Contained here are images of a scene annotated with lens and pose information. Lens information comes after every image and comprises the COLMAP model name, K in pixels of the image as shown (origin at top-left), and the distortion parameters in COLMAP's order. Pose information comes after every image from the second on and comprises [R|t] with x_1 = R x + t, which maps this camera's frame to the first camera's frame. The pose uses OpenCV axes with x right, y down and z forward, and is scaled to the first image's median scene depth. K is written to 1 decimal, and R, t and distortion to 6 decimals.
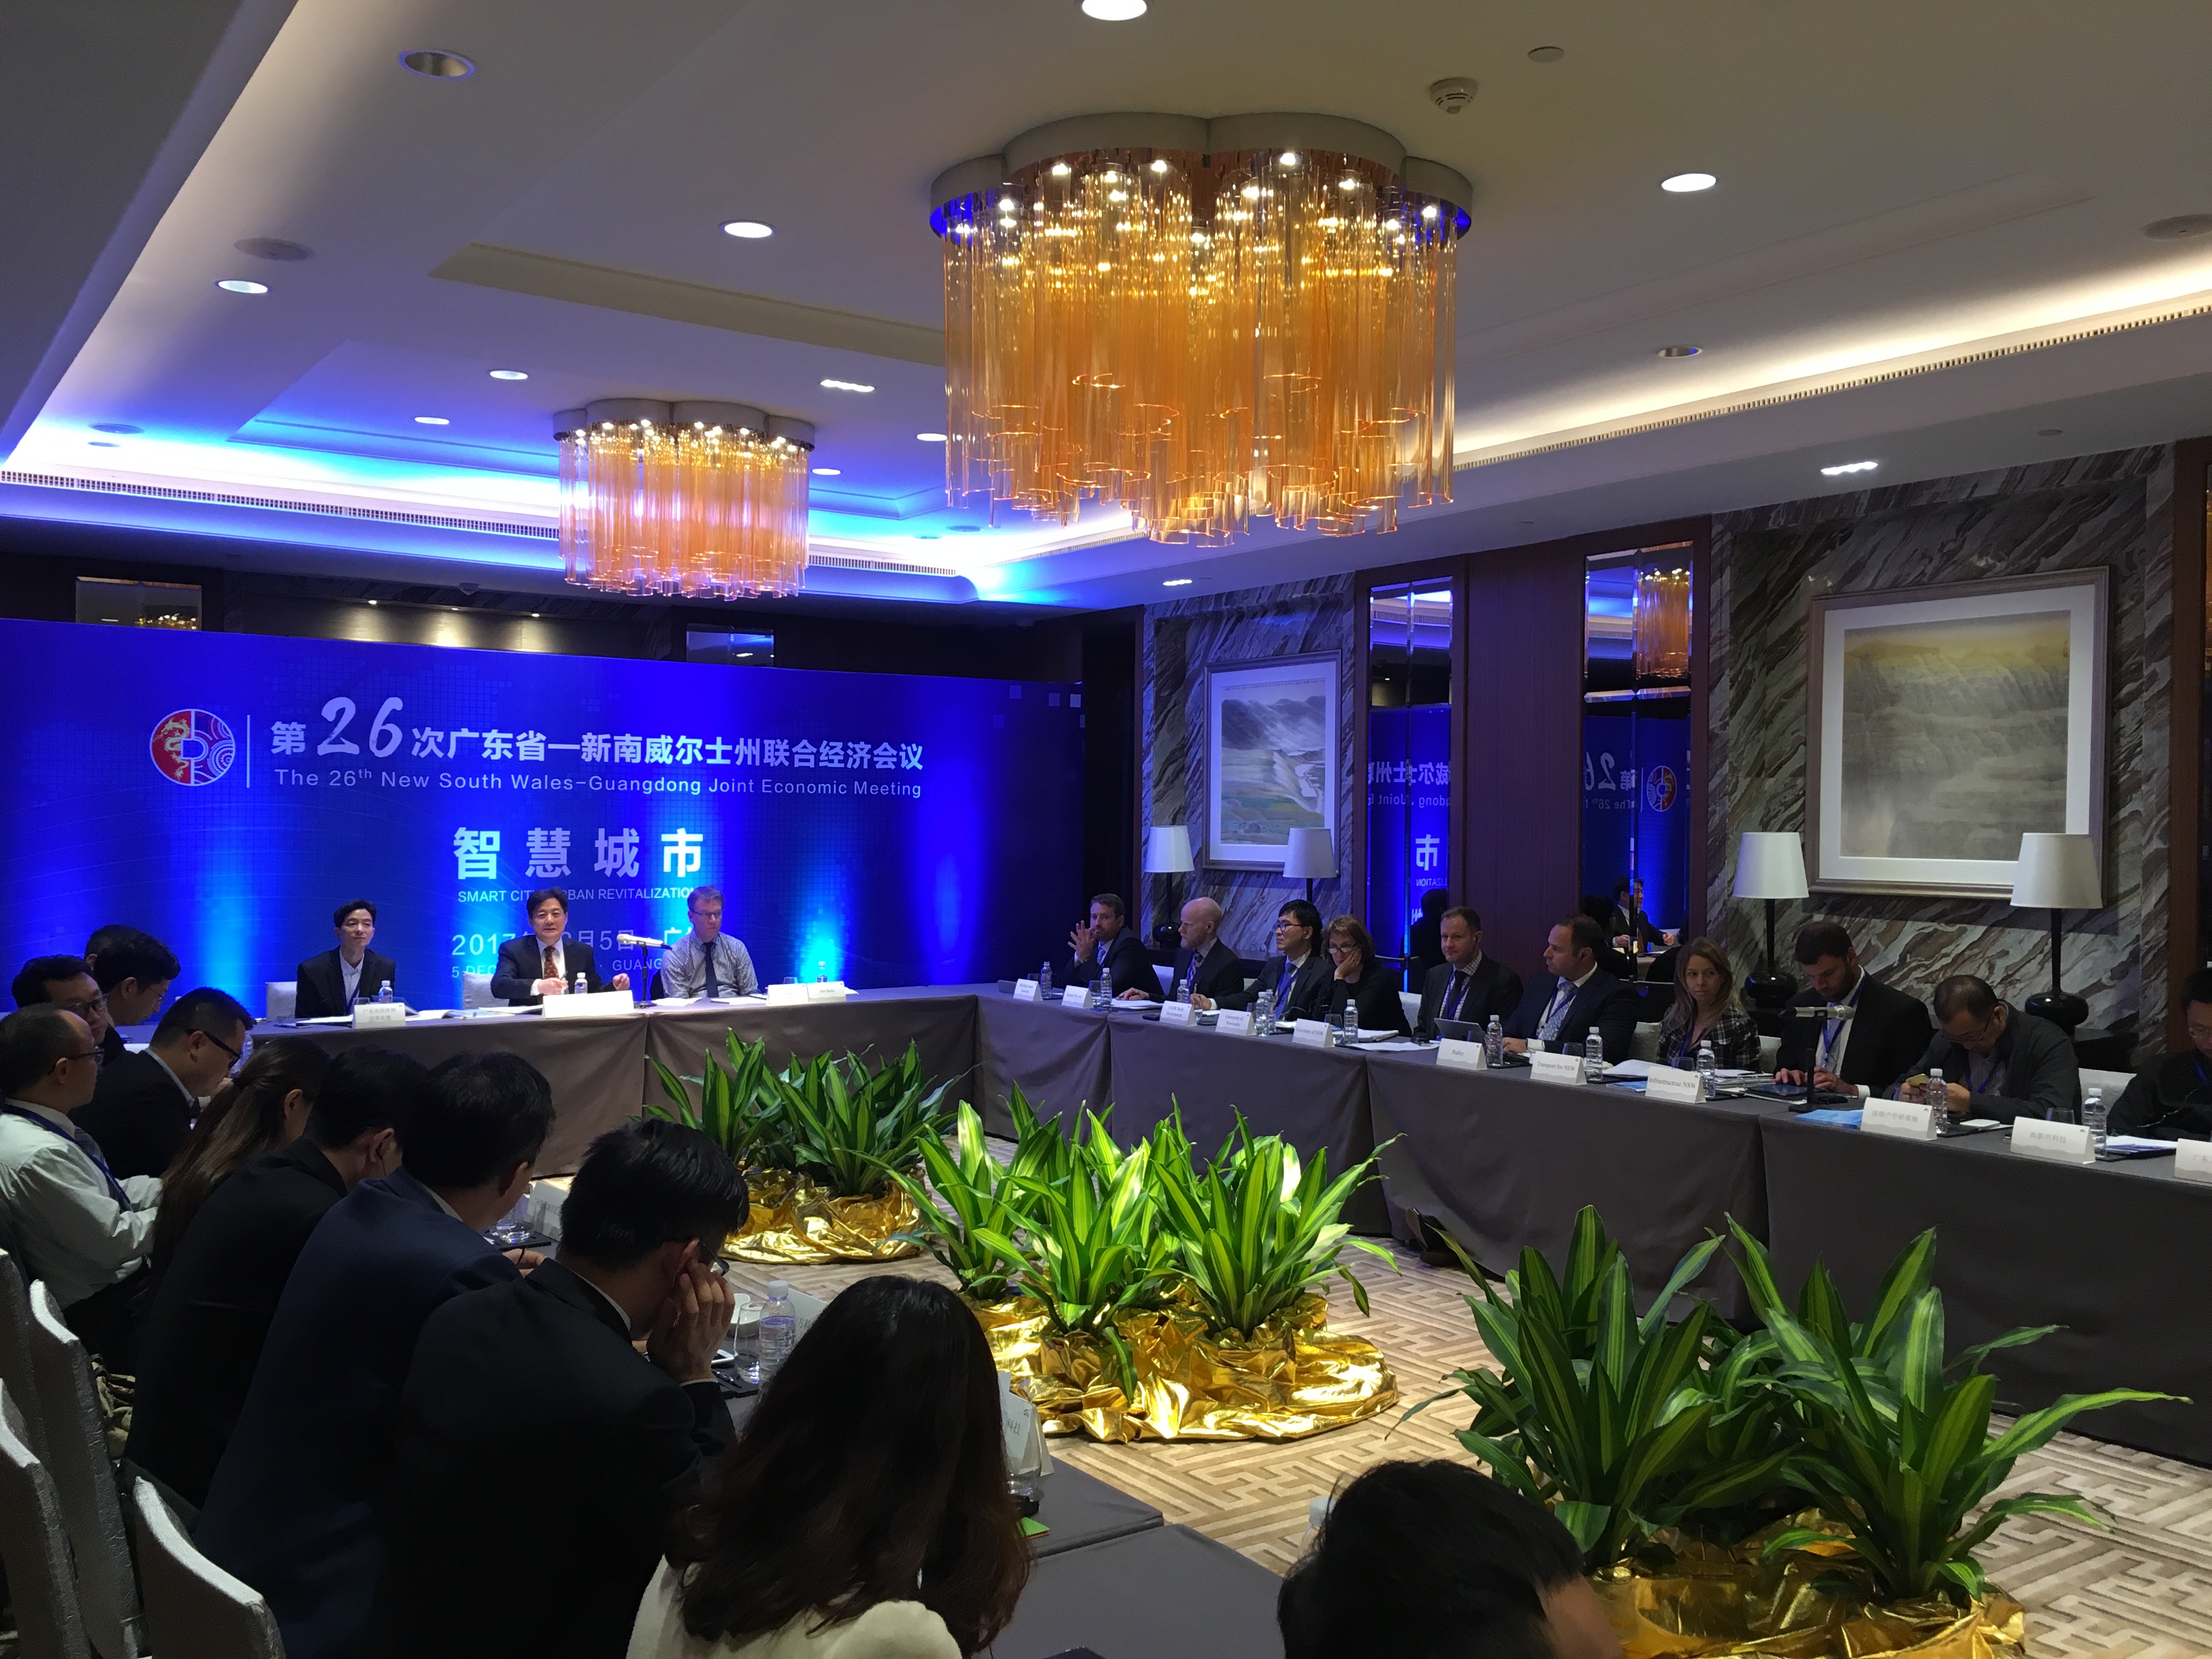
lens RADIAL K [[1885.0, 0, 1106.2], [0, 1885.0, 823.7], [0, 0, 1]] dist [0.012118, 0.003365]
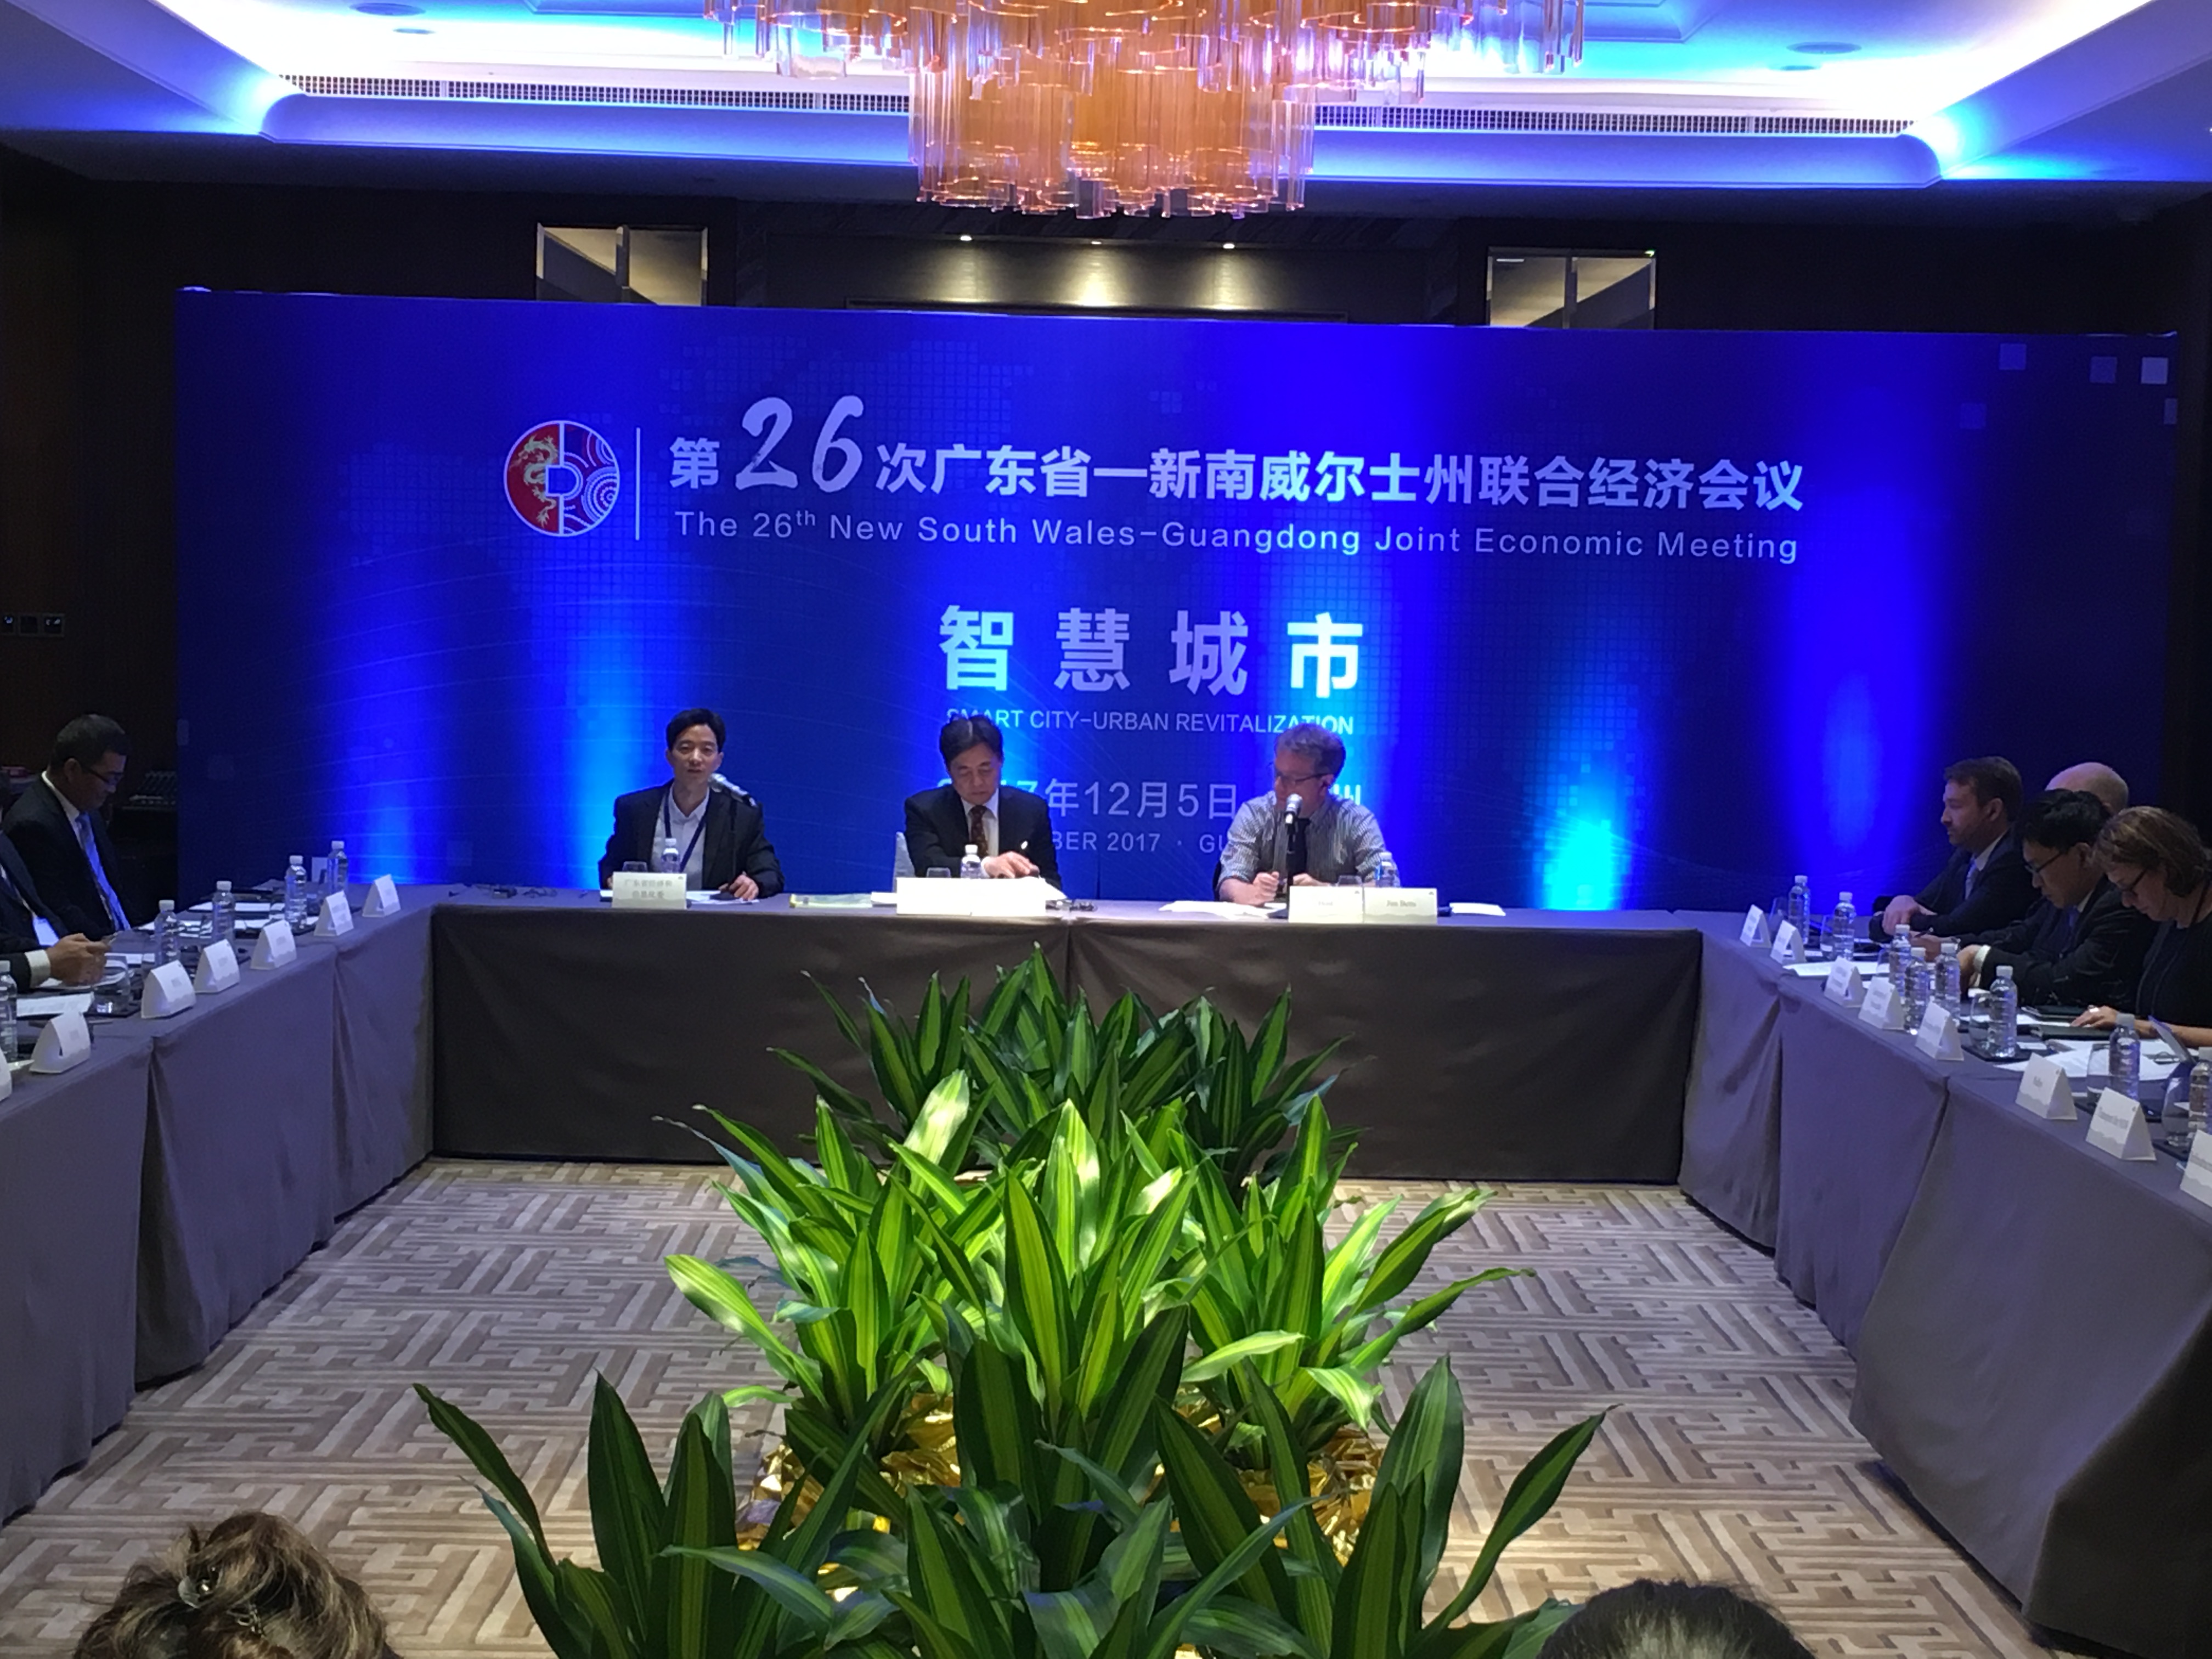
lens RADIAL K [[3564.2, 0, 1106.1], [0, 3564.2, 833.7], [0, 0, 1]] dist [0.025772, 0.000000]
pose [[0.819116, 0.050850, -0.571369, 0.355045], [-0.015110, 0.997630, 0.067124, -0.002499], [0.573428, -0.046349, 0.817944, 0.068617]]
